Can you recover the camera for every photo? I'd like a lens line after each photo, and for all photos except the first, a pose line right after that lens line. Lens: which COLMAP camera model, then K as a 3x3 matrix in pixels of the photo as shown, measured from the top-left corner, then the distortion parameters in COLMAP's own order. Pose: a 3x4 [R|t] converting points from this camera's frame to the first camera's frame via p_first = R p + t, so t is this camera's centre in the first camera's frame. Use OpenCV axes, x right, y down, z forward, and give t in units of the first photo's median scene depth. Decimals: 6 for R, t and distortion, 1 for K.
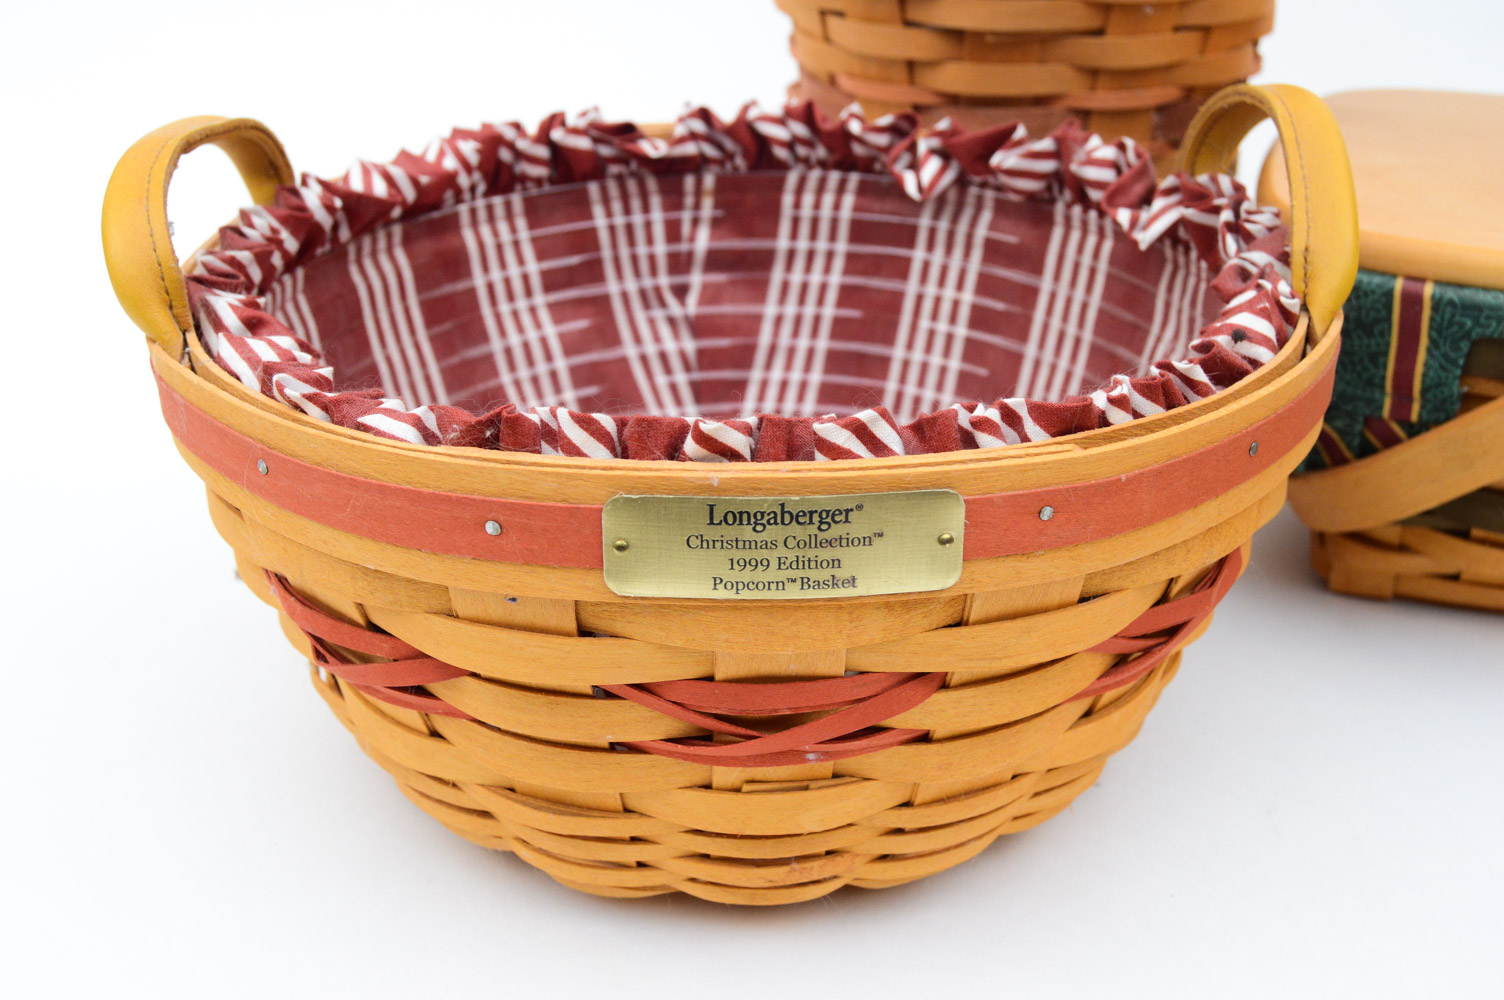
lens RADIAL K [[1788.4, 0, 753.4], [0, 1788.4, 491.9], [0, 0, 1]] dist [-0.072414, 0.000000]
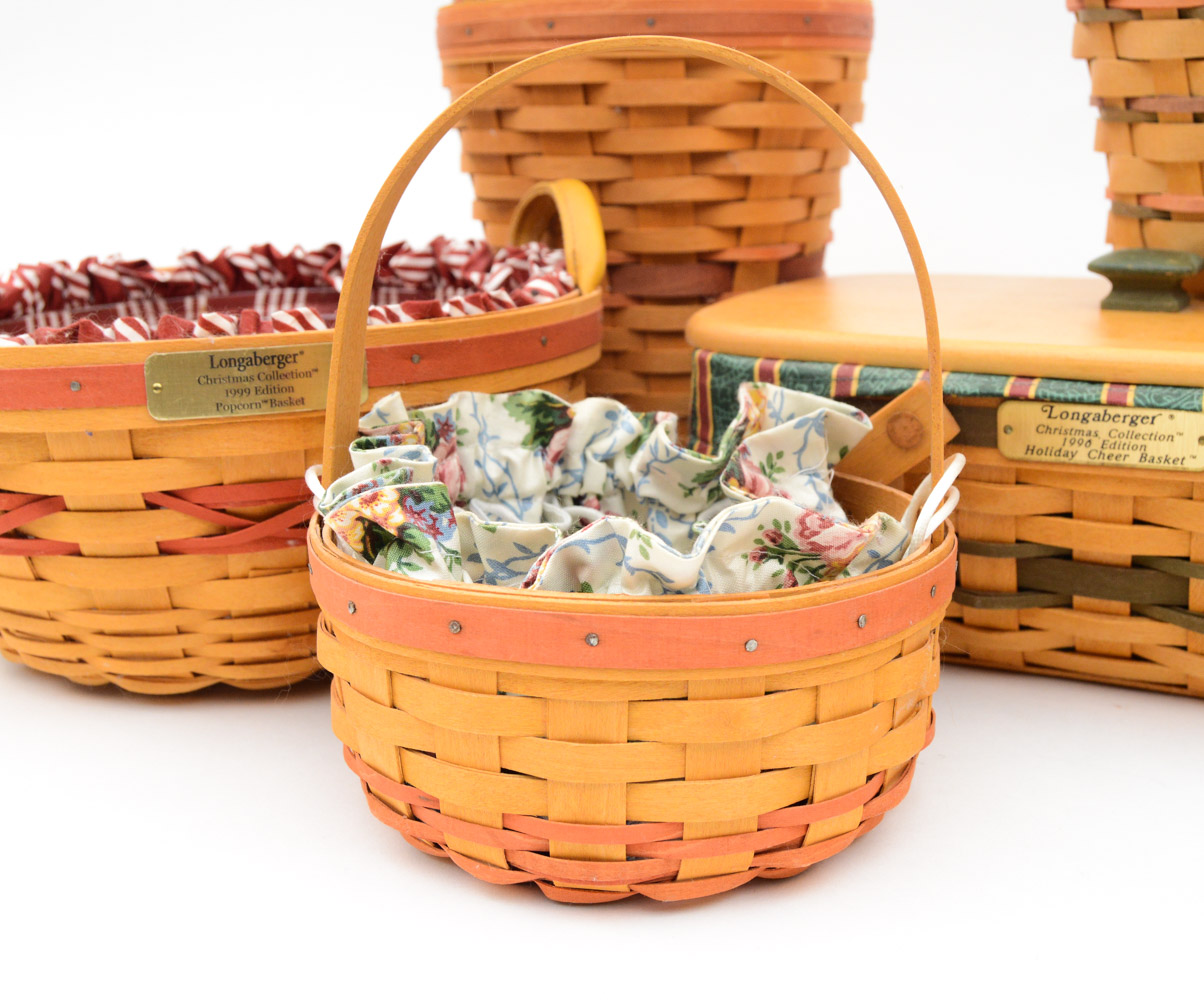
lens RADIAL K [[1530.6, 0, 630.1], [0, 1530.6, 465.1], [0, 0, 1]] dist [-0.070724, 0.000000]
pose [[0.966712, -0.082017, 0.242367, 0.001011], [0.130330, 0.972982, -0.190580, 0.277663], [-0.220188, 0.215824, 0.951282, -0.267822]]
